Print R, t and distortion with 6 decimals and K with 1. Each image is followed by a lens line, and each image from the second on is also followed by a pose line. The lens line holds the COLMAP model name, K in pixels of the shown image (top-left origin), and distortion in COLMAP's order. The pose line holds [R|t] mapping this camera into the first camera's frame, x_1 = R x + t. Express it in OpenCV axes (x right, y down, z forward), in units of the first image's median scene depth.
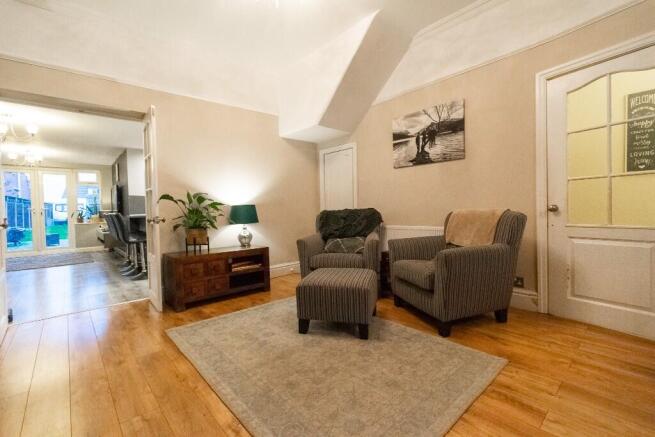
lens RADIAL K [[294.2, 0, 331.5], [0, 294.2, 215.6], [0, 0, 1]] dist [0.002887, -0.000020]
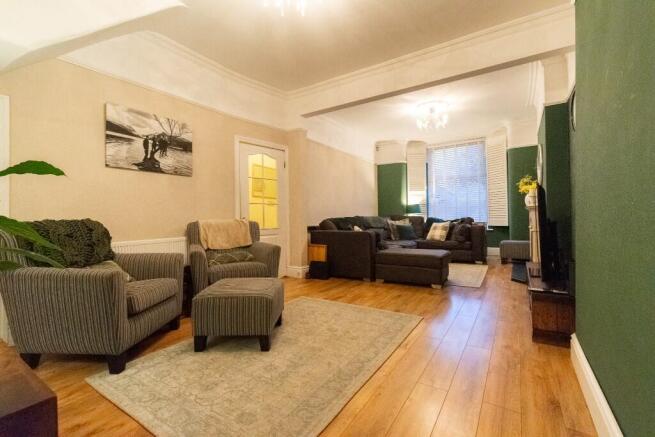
lens RADIAL K [[294.2, 0, 326.2], [0, 294.2, 216.3], [0, 0, 1]] dist [0.002887, -0.000020]
pose [[-0.254612, 0.029653, 0.966589, -0.738616], [0.042374, 0.998912, -0.019483, 0.005815], [-0.966115, 0.035997, -0.255591, 0.735943]]
